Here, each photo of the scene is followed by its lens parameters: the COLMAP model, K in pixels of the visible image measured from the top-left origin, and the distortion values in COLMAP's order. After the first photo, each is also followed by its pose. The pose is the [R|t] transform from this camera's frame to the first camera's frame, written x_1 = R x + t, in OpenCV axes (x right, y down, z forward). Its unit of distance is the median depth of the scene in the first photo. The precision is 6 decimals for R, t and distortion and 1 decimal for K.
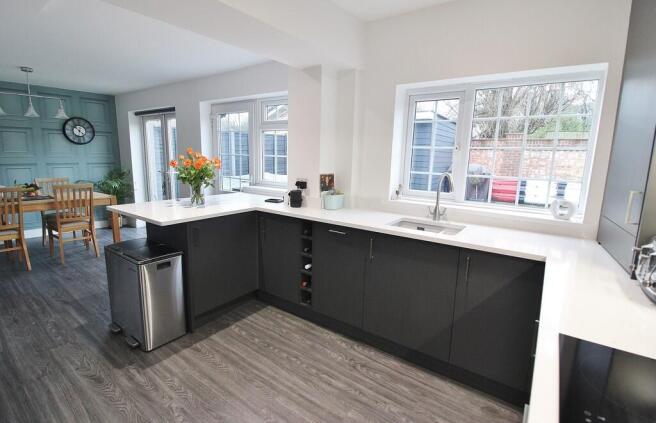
lens RADIAL K [[312.9, 0, 328.0], [0, 312.9, 211.5], [0, 0, 1]] dist [-0.020975, -0.001457]
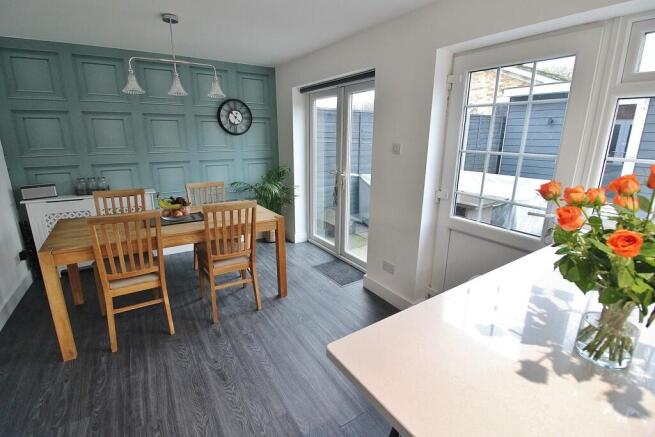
lens RADIAL K [[305.0, 0, 327.5], [0, 305.0, 218.5], [0, 0, 1]] dist [0.000722, -0.000254]
pose [[0.933356, 0.074374, -0.351162, -0.330983], [-0.046578, 0.995122, 0.086960, -0.093968], [0.355917, -0.064808, 0.932268, 0.383413]]
